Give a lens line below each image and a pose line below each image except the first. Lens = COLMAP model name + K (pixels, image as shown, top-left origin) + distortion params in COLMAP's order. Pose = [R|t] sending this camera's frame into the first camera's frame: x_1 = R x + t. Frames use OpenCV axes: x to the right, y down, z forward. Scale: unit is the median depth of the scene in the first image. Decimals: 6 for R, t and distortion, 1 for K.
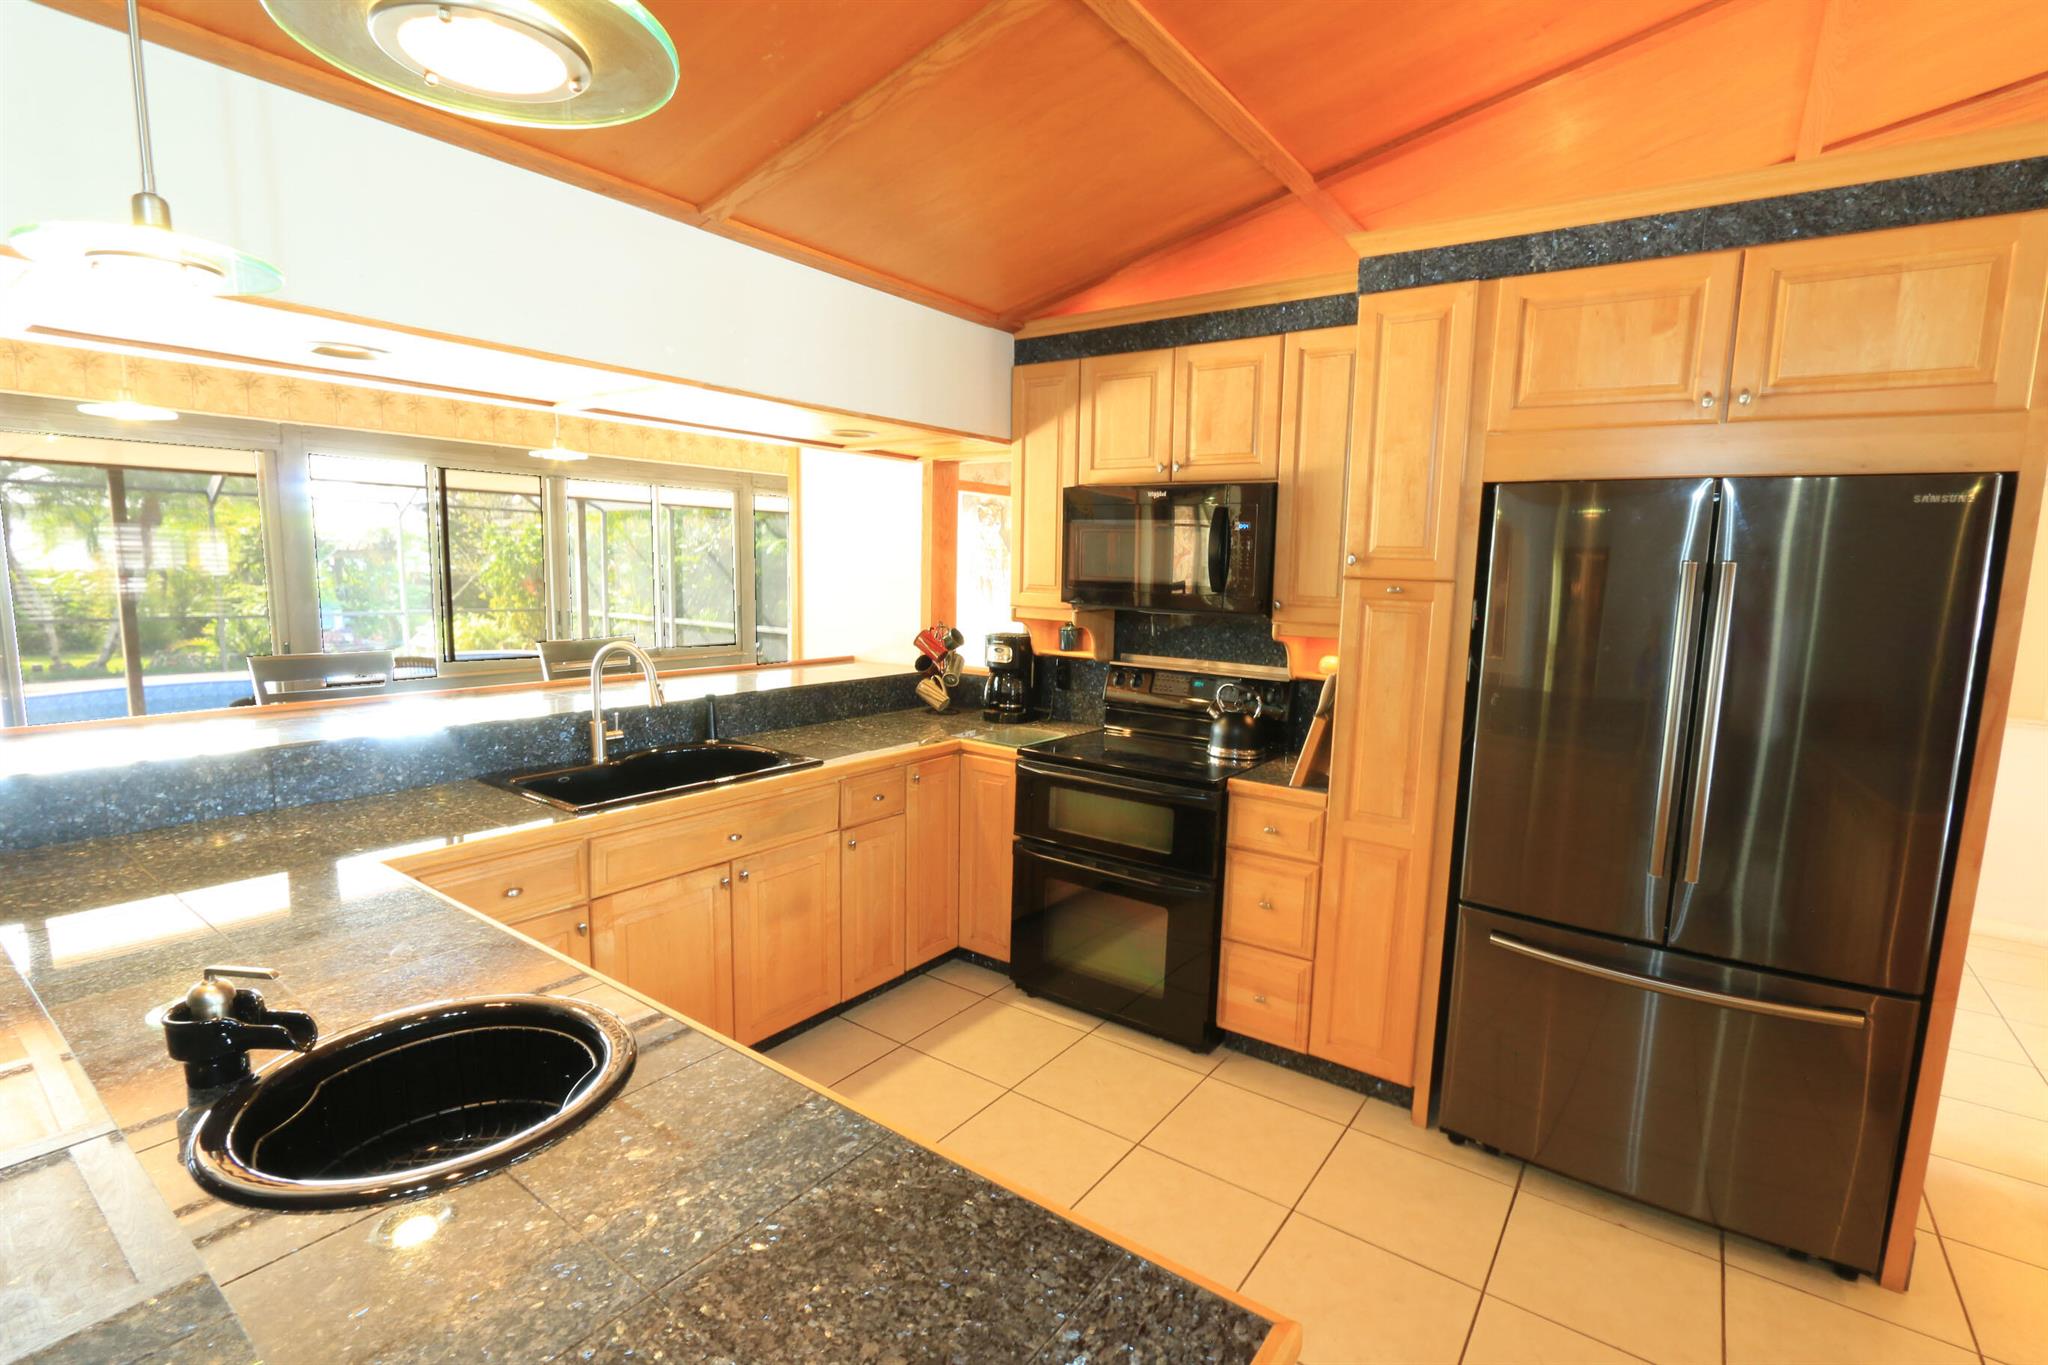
lens RADIAL K [[946.8, 0, 1026.8], [0, 946.8, 692.0], [0, 0, 1]] dist [-0.020077, 0.003524]
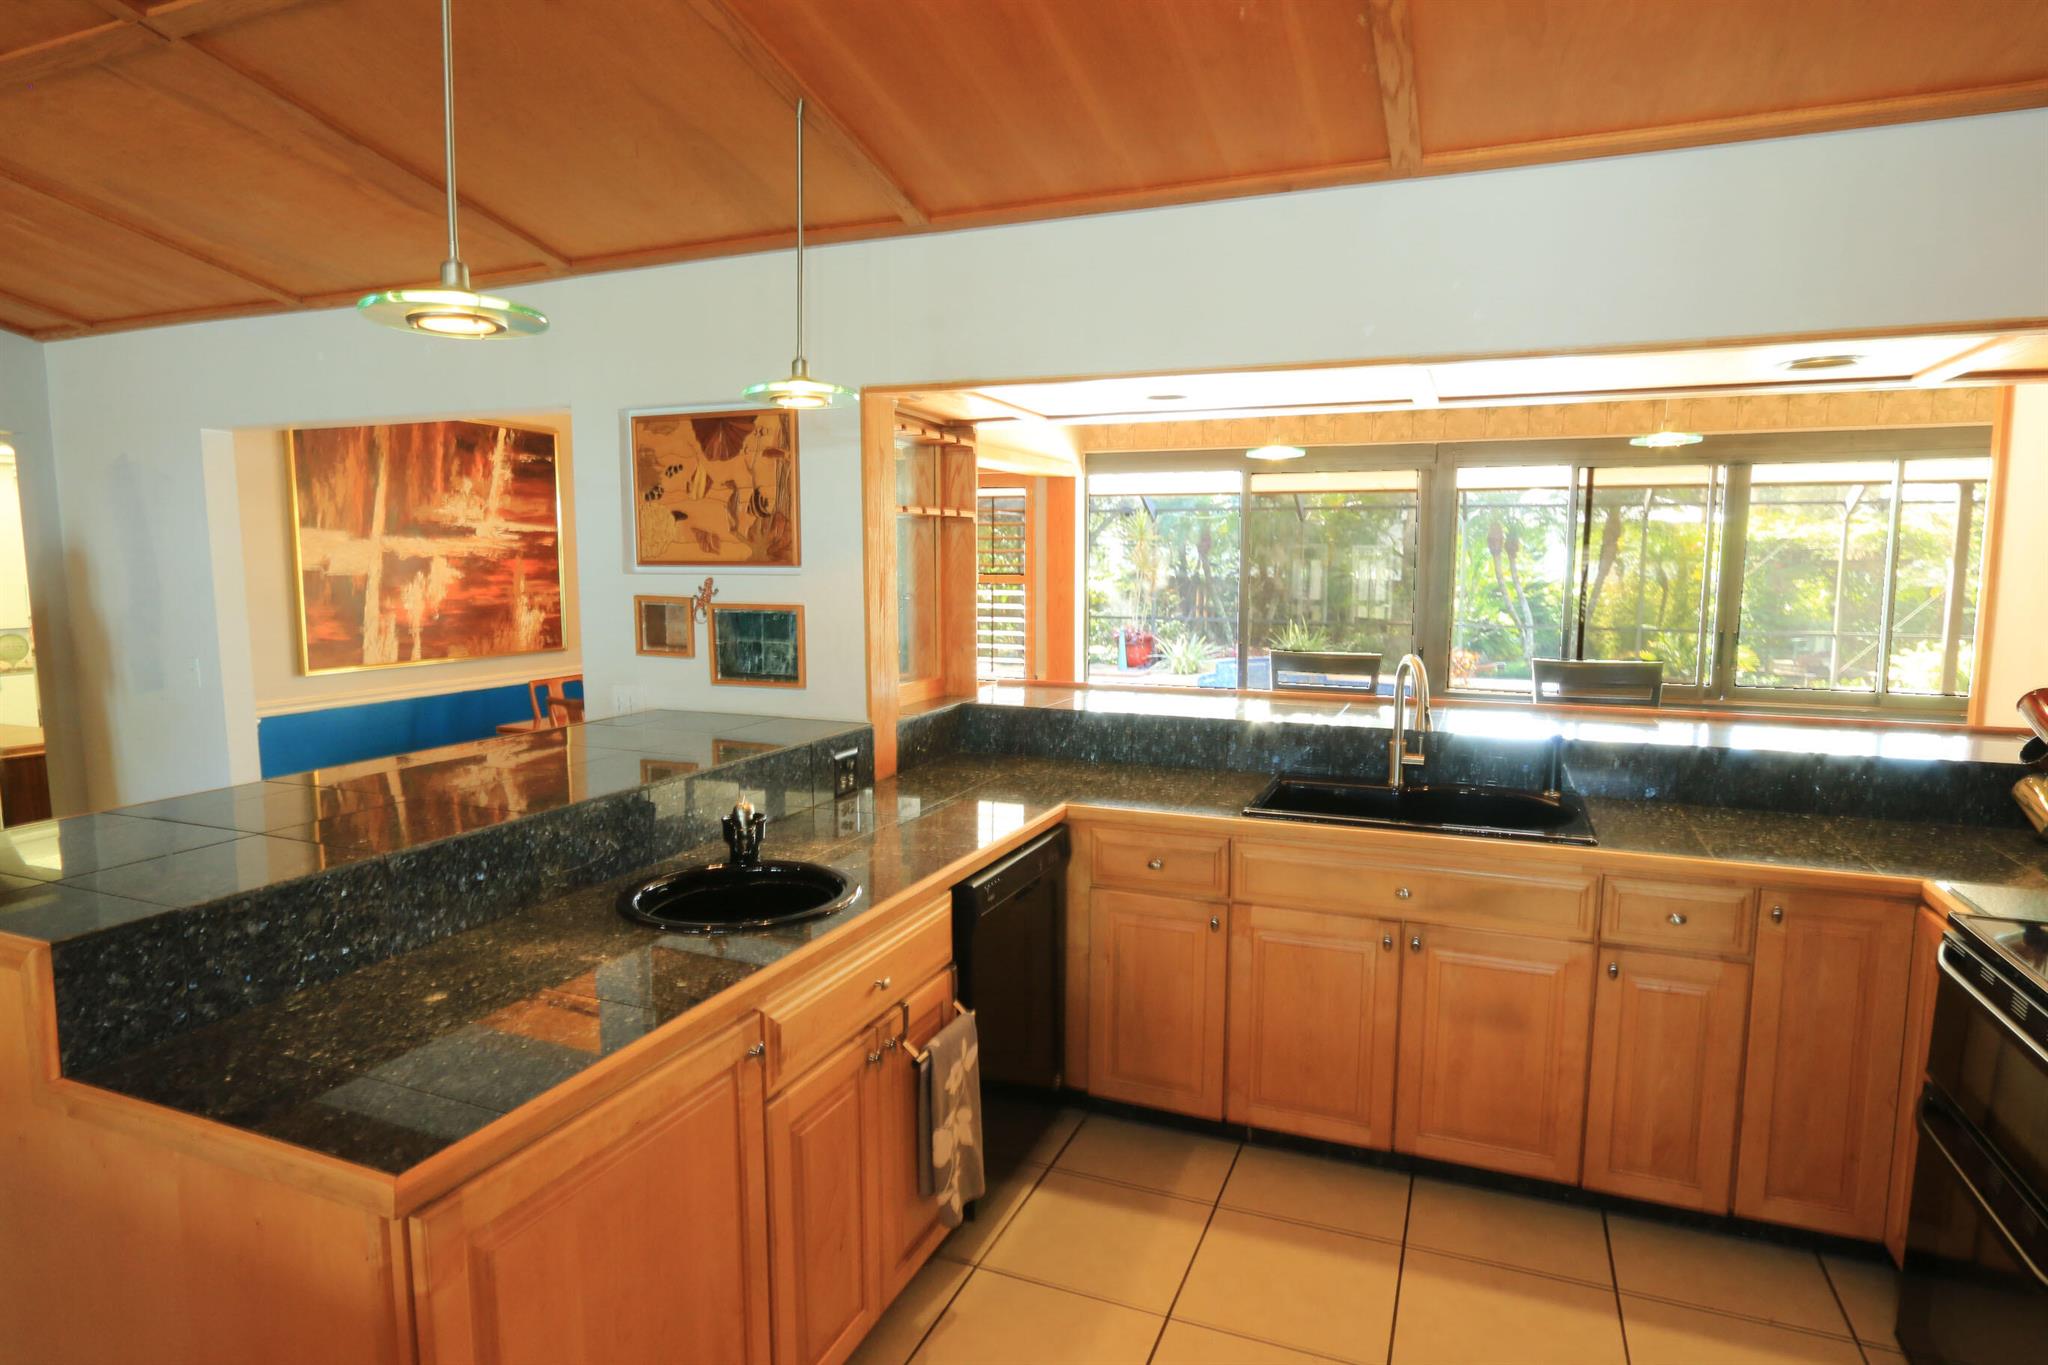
lens RADIAL K [[1120.0, 0, 1016.7], [0, 1120.0, 681.8], [0, 0, 1]] dist [-0.013389, 0.001134]
pose [[0.237244, 0.084000, -0.967812, 0.429847], [-0.126472, 0.990446, 0.054962, -0.033268], [0.963182, 0.109362, 0.245601, 0.322048]]
